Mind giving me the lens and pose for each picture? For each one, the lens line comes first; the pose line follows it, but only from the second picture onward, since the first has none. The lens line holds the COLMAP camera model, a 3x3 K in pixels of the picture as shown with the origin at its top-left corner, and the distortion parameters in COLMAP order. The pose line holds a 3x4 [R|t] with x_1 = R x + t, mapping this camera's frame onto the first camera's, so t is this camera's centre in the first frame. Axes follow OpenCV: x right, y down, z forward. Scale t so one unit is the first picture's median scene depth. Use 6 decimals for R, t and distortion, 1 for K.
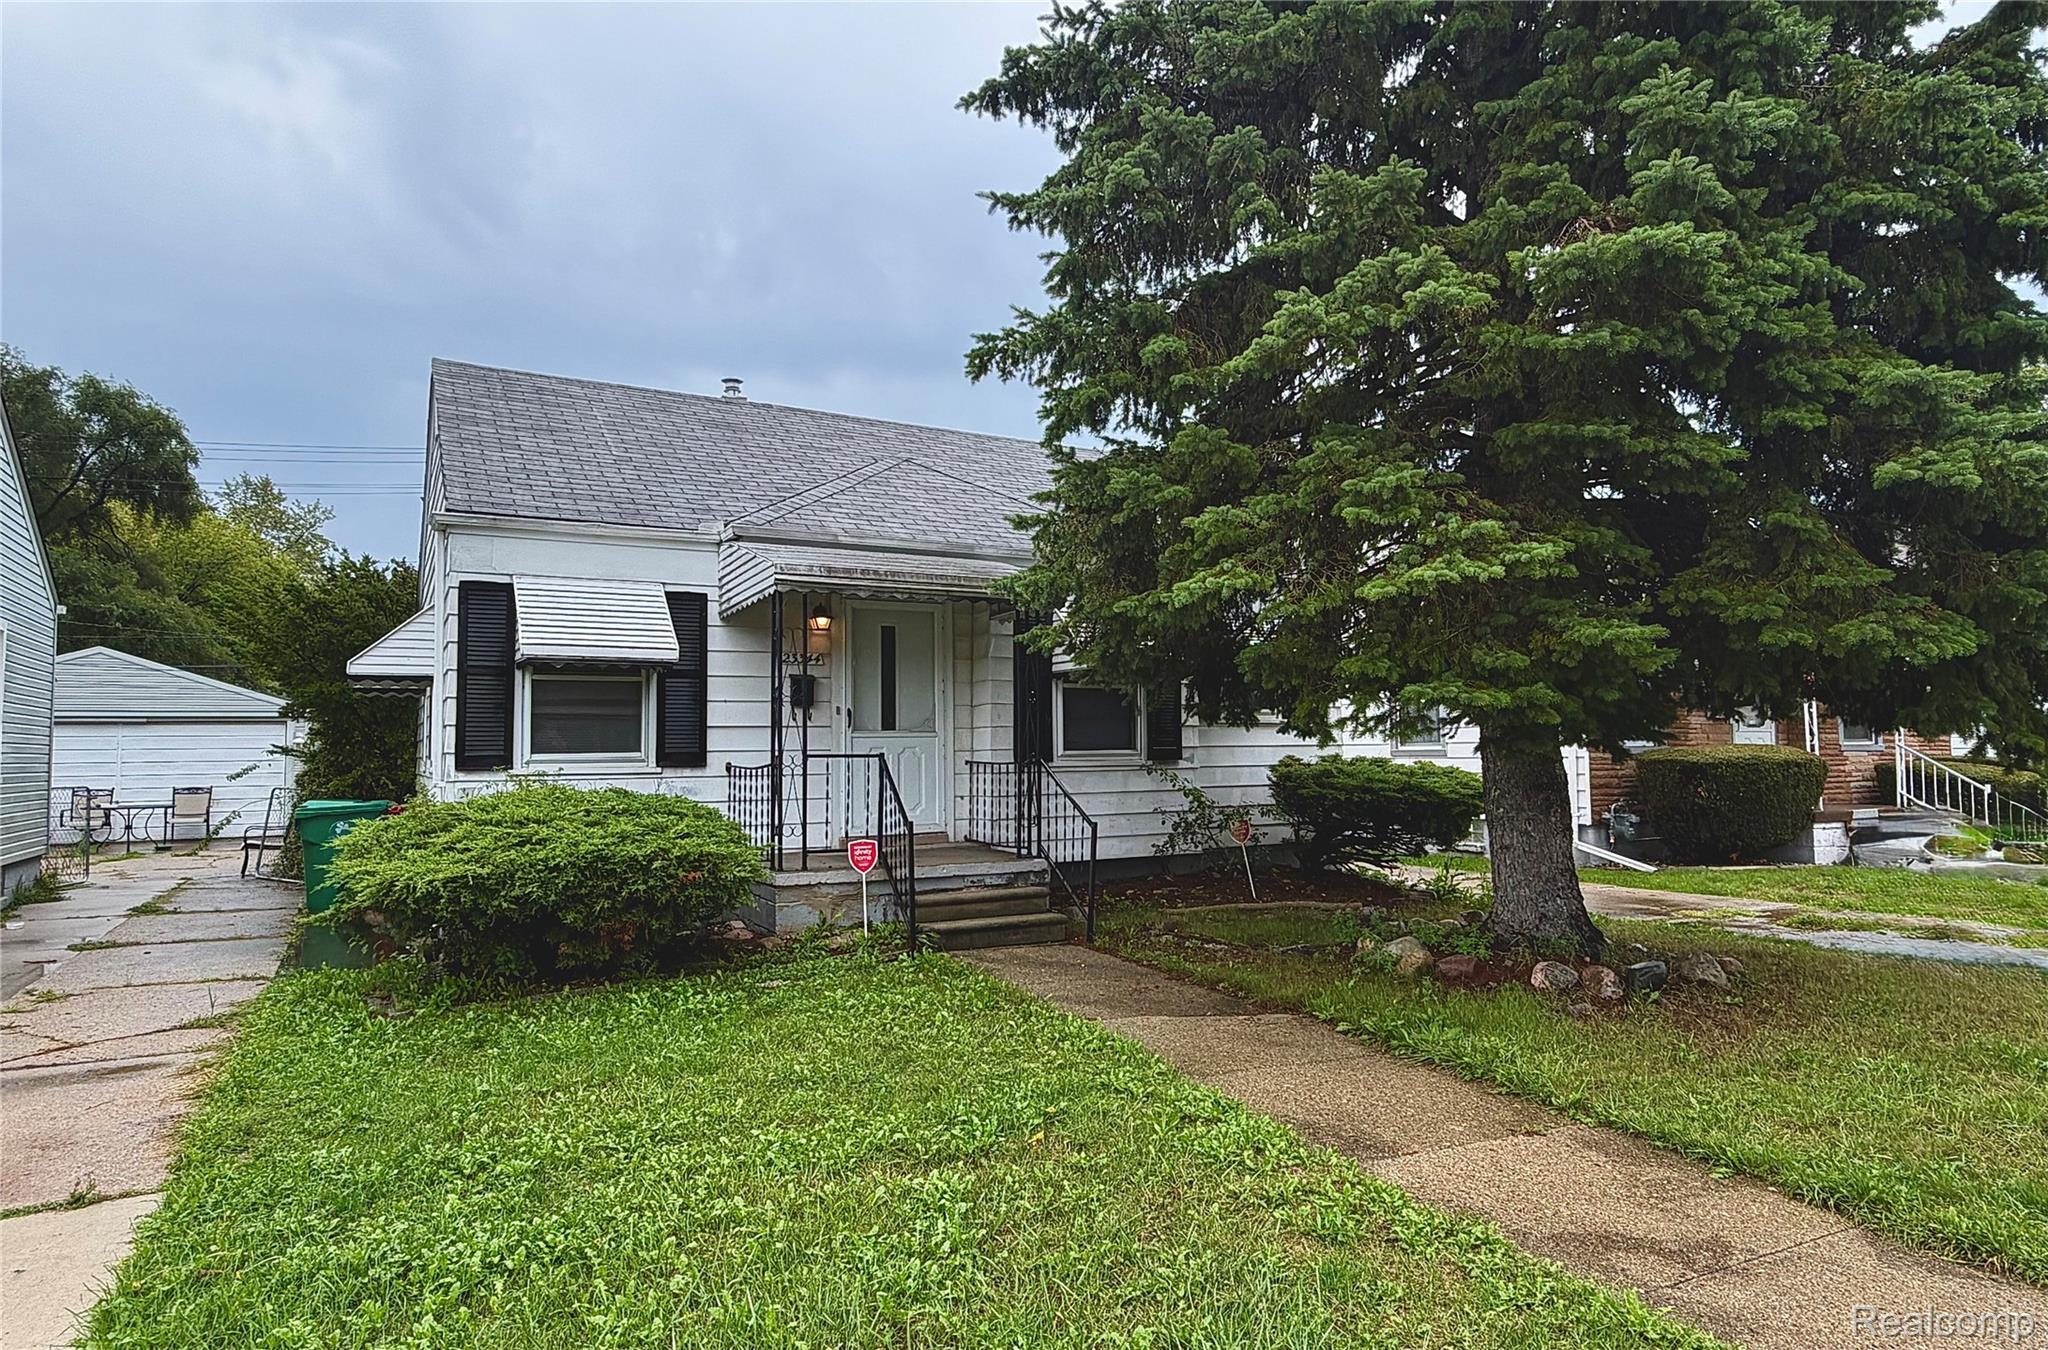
lens RADIAL K [[1125.6, 0, 1024.0], [0, 1125.6, 675.0], [0, 0, 1]] dist [-0.001341, -0.000426]
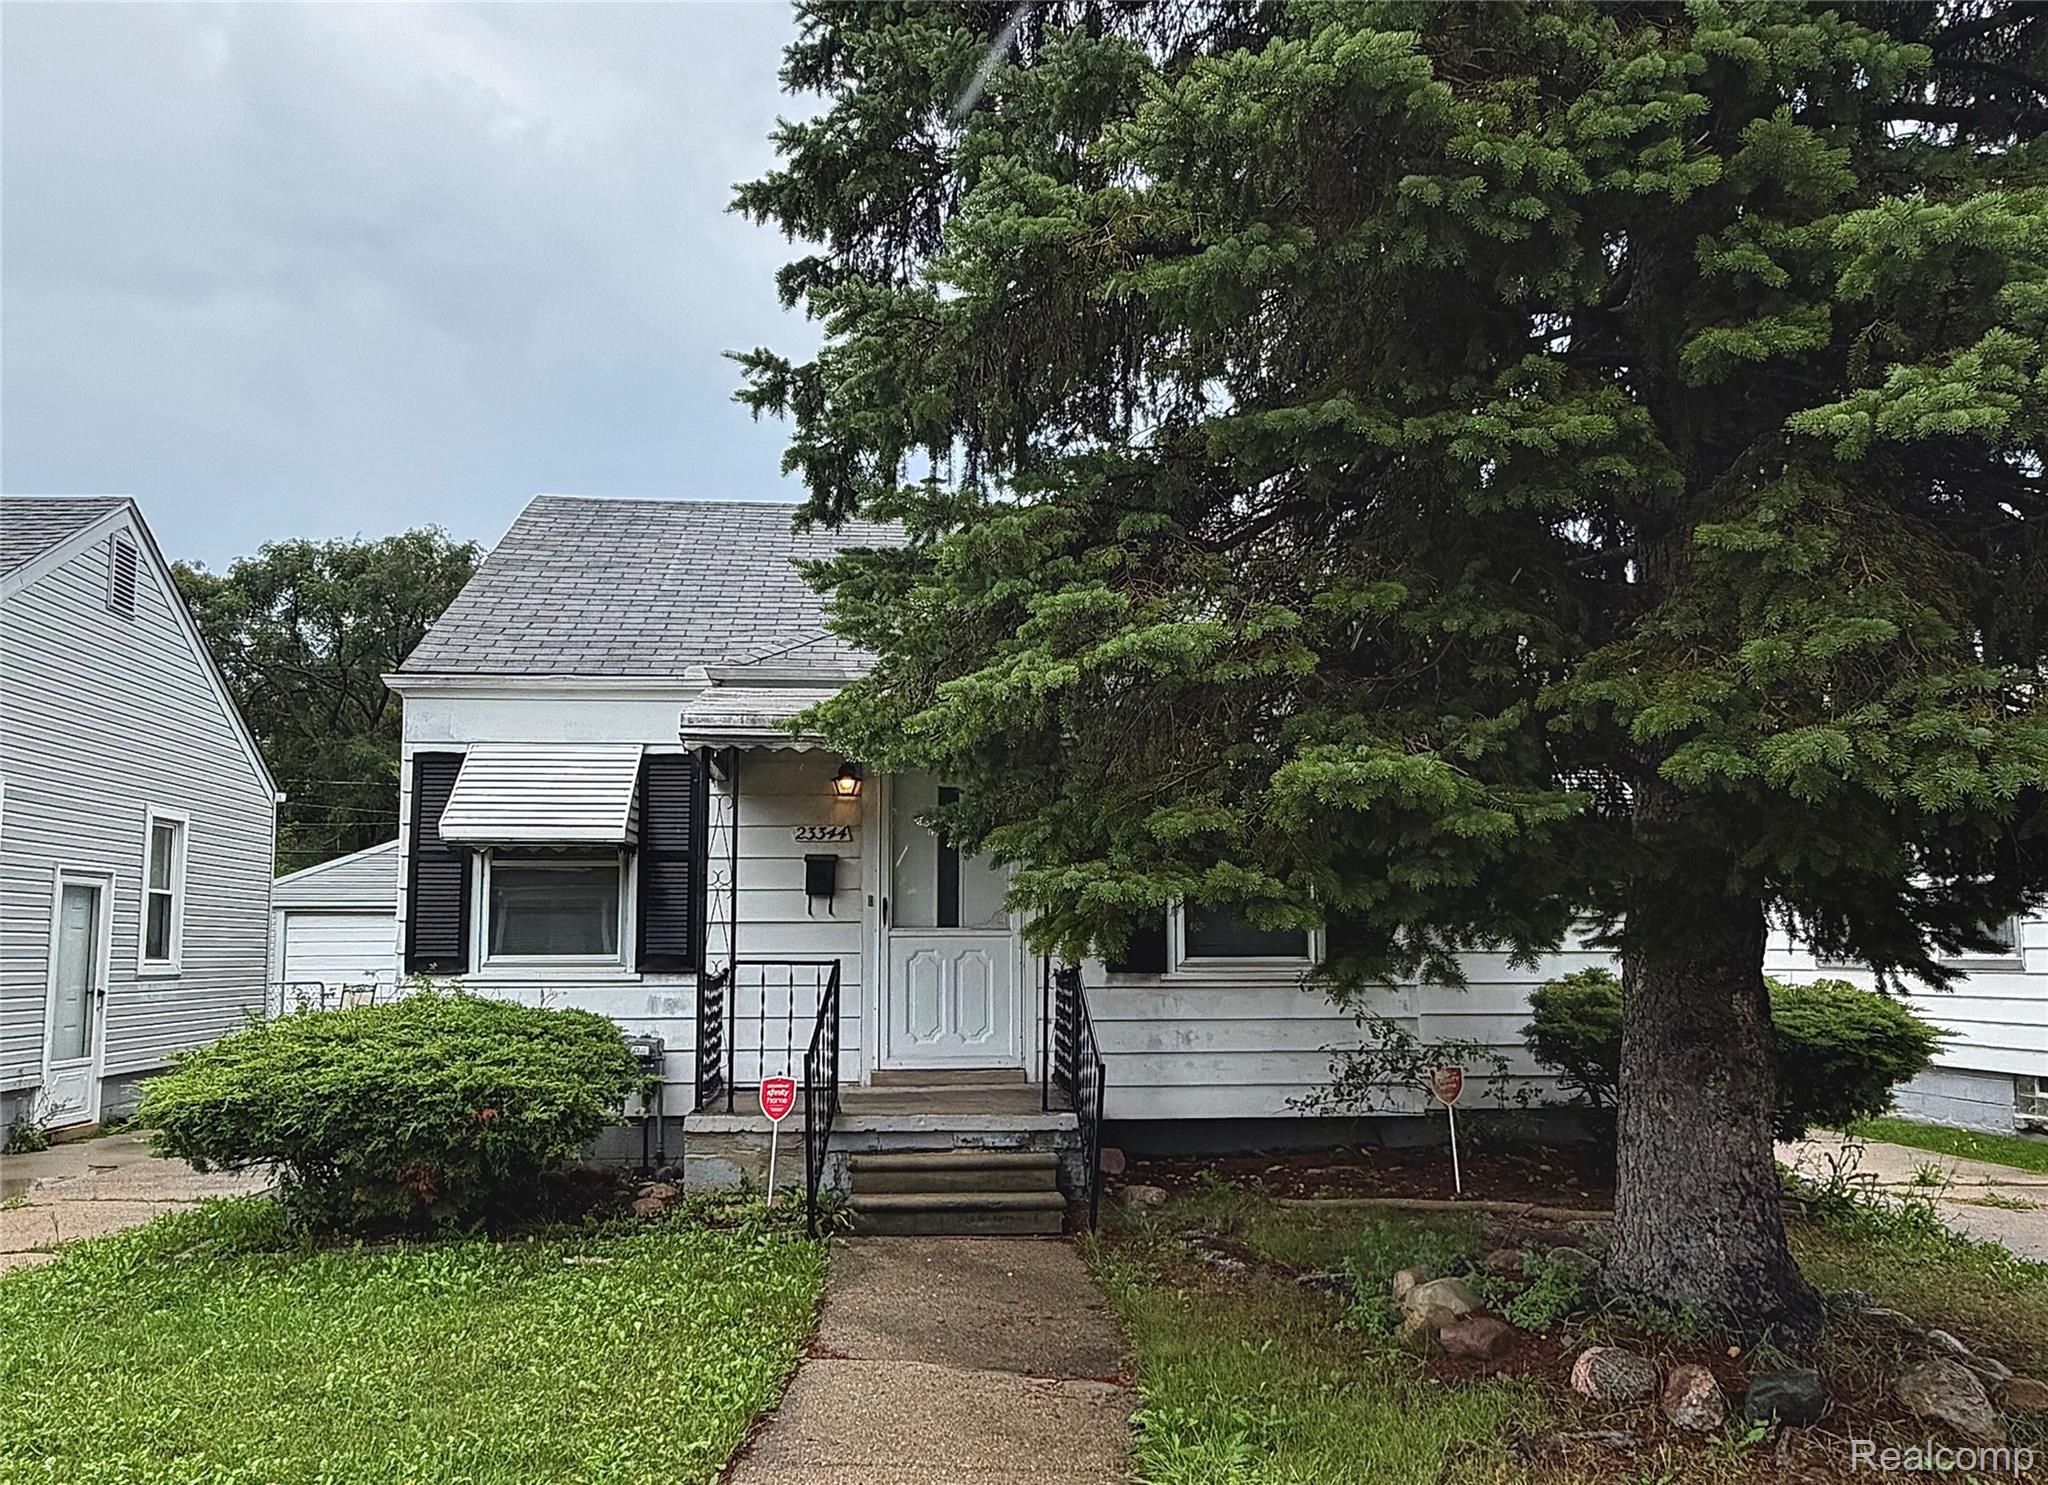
lens RADIAL K [[1482.5, 0, 1021.9], [0, 1482.5, 797.5], [0, 0, 1]] dist [0.004764, 0.000335]
pose [[0.918248, -0.031447, -0.394755, 0.360233], [0.018637, 0.999169, -0.036245, 0.000201], [0.395567, 0.025925, 0.918071, 0.138450]]
